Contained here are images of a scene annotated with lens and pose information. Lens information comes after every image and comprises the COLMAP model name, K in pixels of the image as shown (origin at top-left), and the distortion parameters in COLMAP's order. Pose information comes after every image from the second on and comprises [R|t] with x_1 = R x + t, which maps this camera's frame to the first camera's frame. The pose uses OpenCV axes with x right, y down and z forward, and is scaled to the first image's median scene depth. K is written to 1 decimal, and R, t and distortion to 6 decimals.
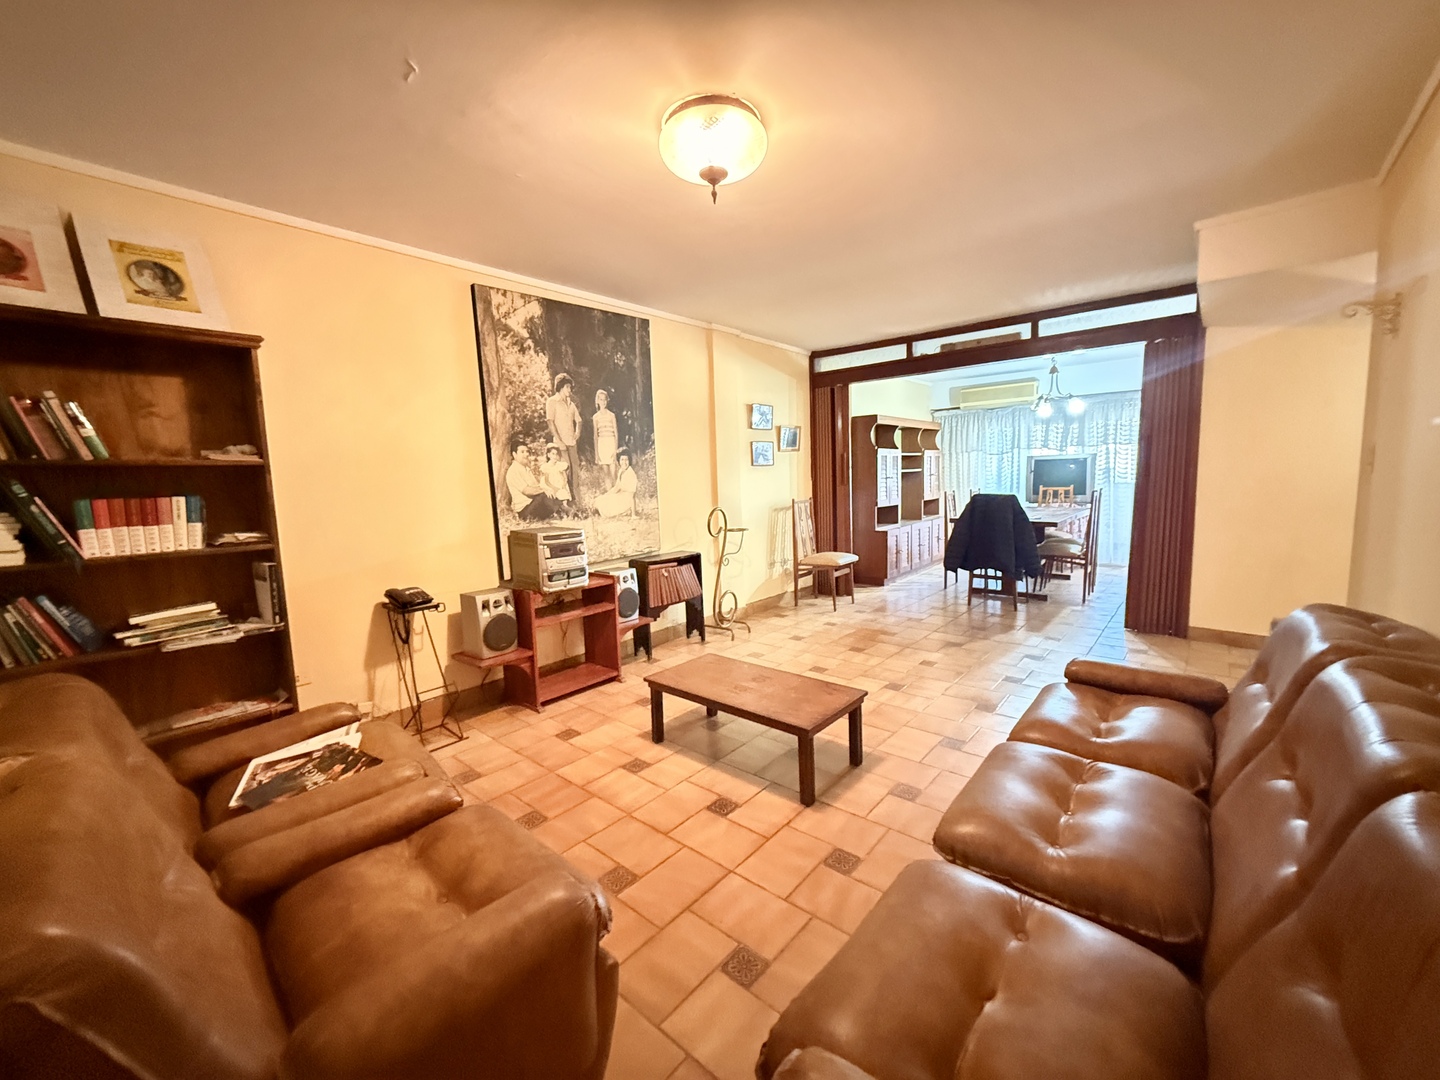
lens RADIAL K [[575.1, 0, 720.0], [0, 575.1, 540.0], [0, 0, 1]] dist [0.000170, -0.000008]
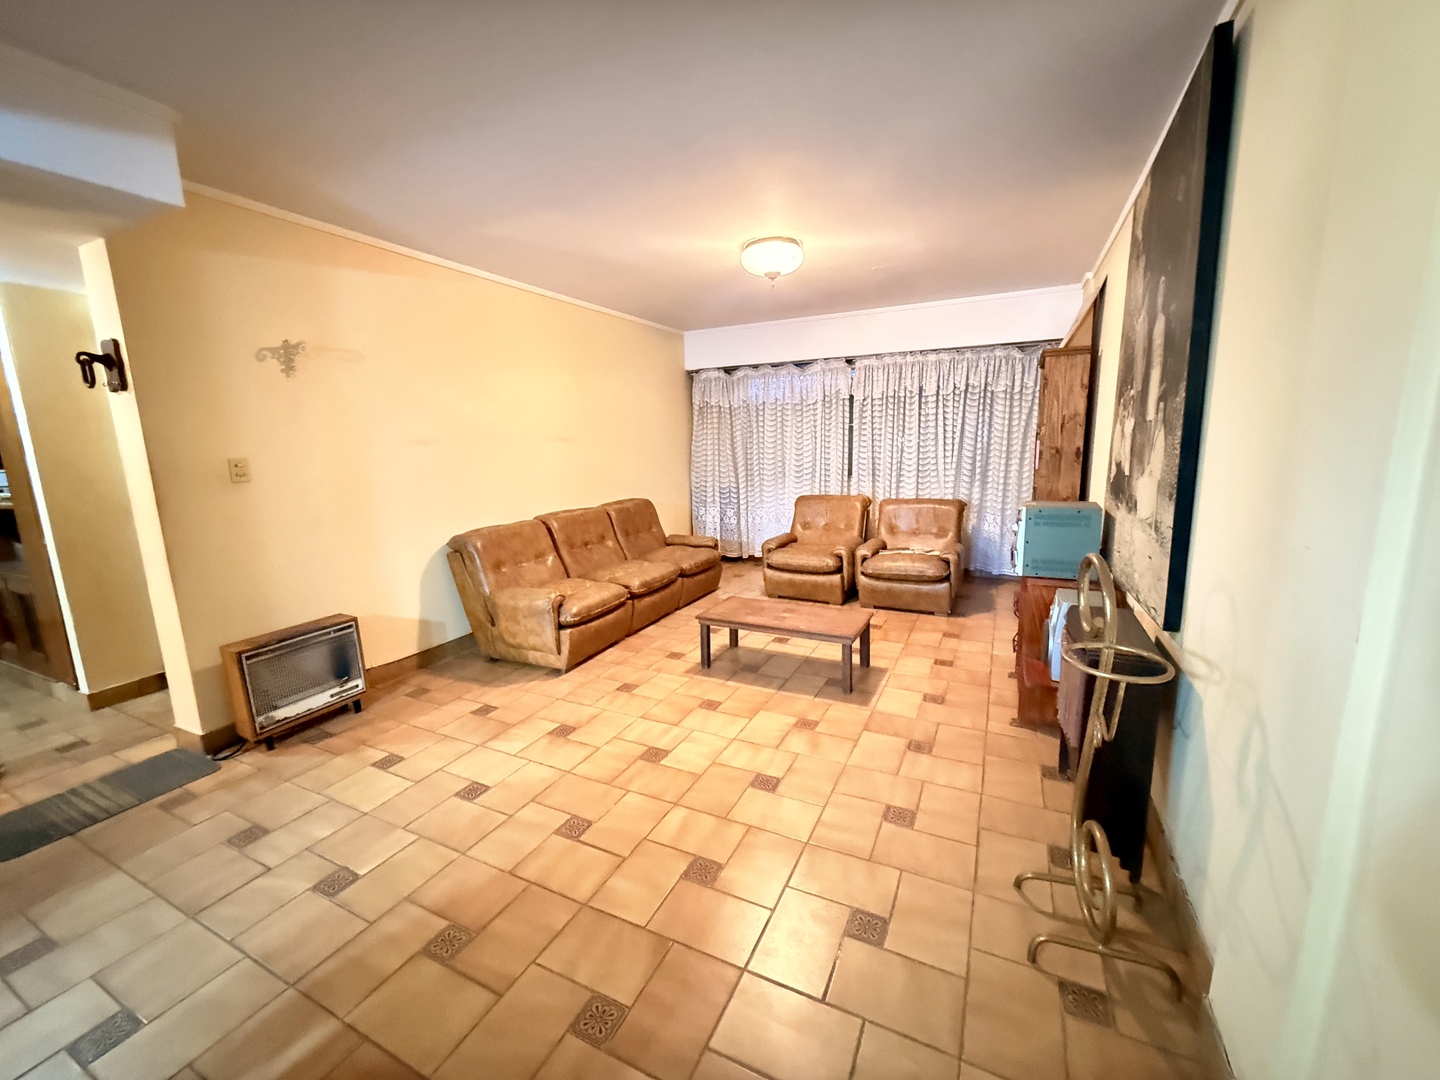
lens RADIAL K [[575.1, 0, 720.0], [0, 575.1, 540.0], [0, 0, 1]] dist [0.000170, -0.000008]
pose [[-0.965822, 0.098162, -0.239898, 0.559414], [0.027500, 0.959099, 0.281733, -0.322997], [0.257742, 0.265507, -0.929019, 2.463478]]
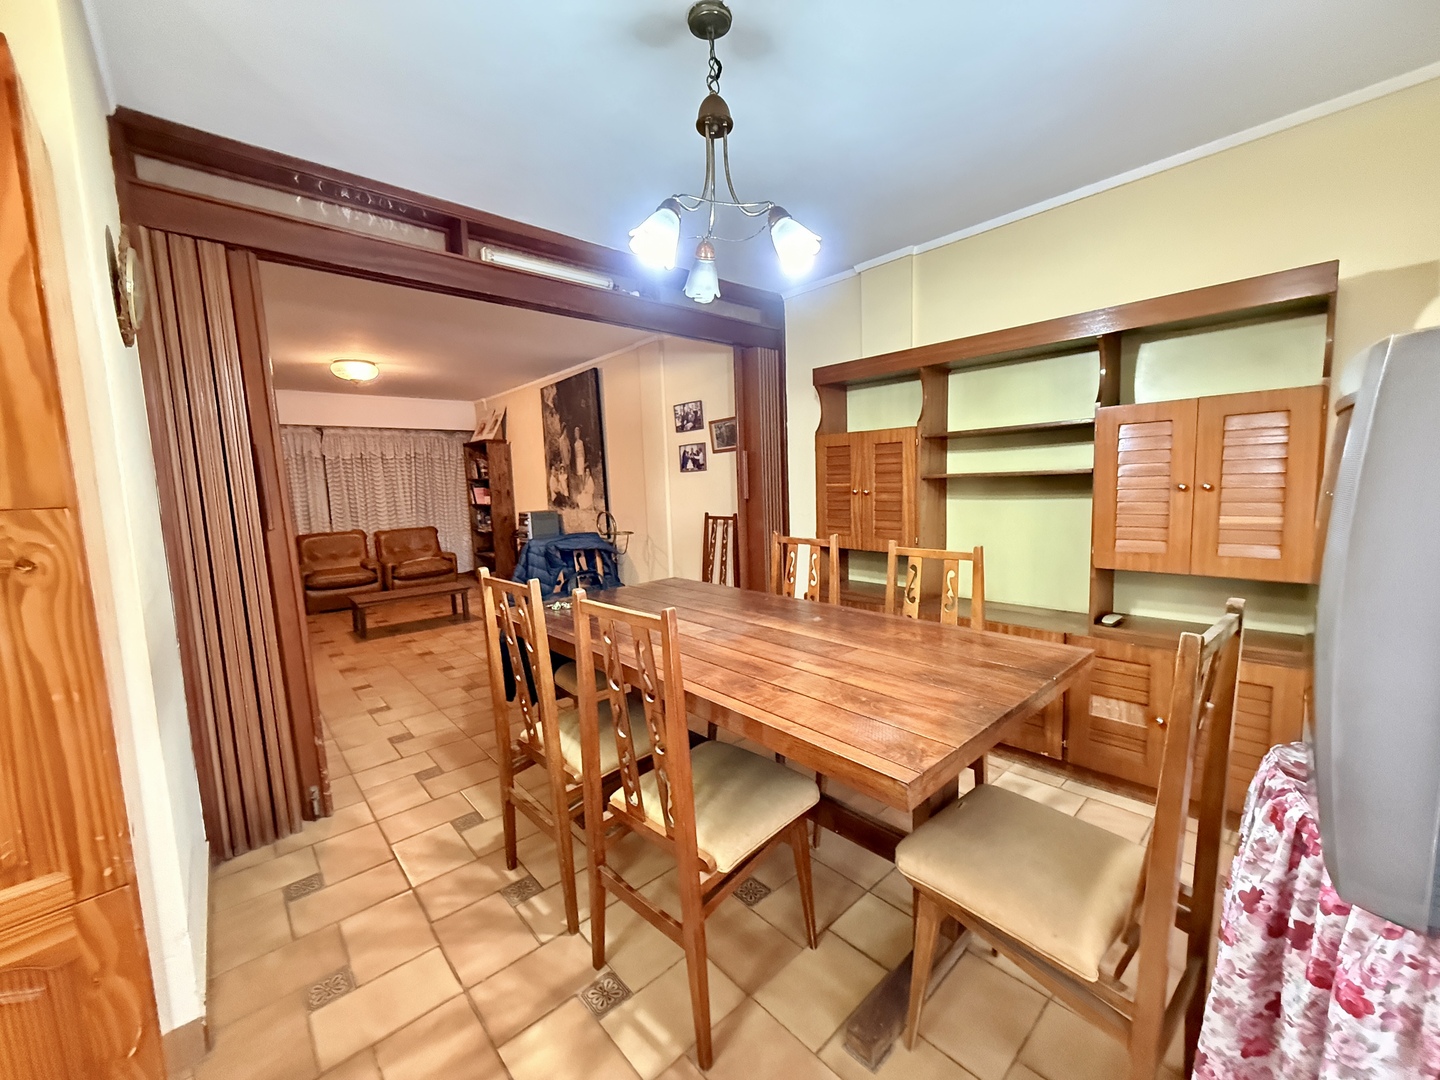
lens RADIAL K [[574.4, 0, 720.2], [0, 574.4, 539.3], [0, 0, 1]] dist [0.000120, -0.000047]
pose [[-0.131573, 0.136342, -0.981886, 2.218619], [-0.070477, 0.986704, 0.146455, -0.368724], [0.988798, 0.088470, -0.120215, 2.719467]]
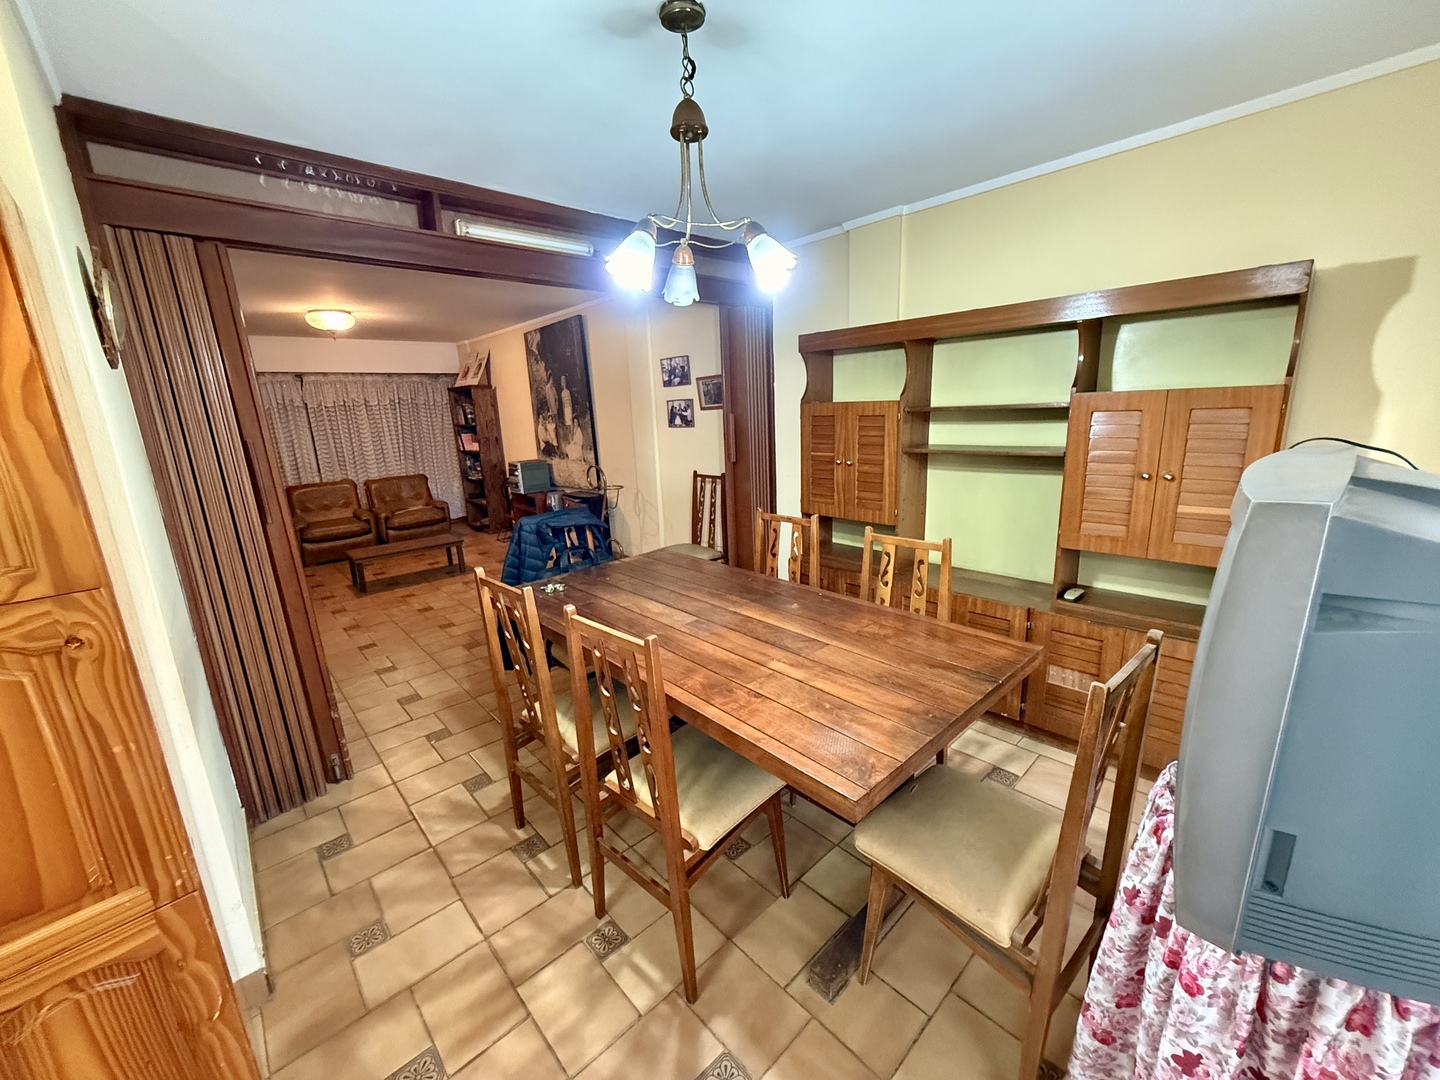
lens RADIAL K [[575.1, 0, 720.0], [0, 575.1, 540.0], [0, 0, 1]] dist [0.000170, -0.000008]
pose [[-0.119373, 0.260090, -0.958177, 2.240254], [-0.064412, 0.961016, 0.268885, -0.476110], [0.990758, 0.093816, -0.097966, 2.731595]]
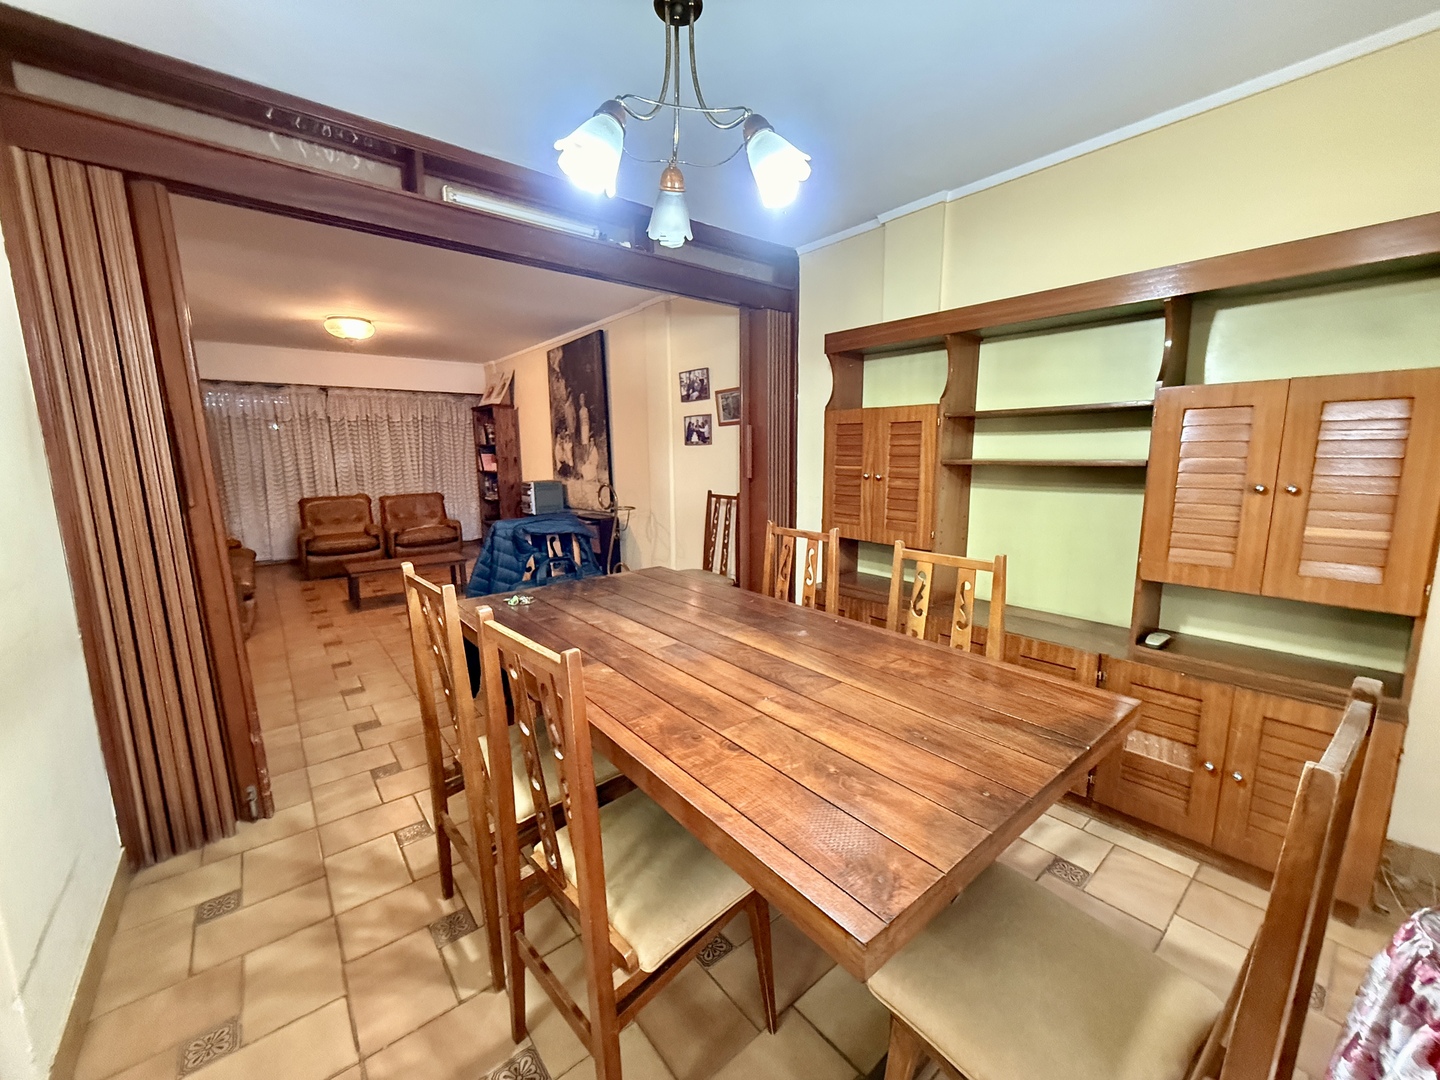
lens RADIAL K [[575.1, 0, 720.0], [0, 575.1, 540.0], [0, 0, 1]] dist [0.000170, -0.000008]
pose [[-0.177962, 0.185261, -0.966441, 2.075030], [-0.094136, 0.974409, 0.204123, -0.389993], [0.979524, 0.127303, -0.155968, 2.765922]]
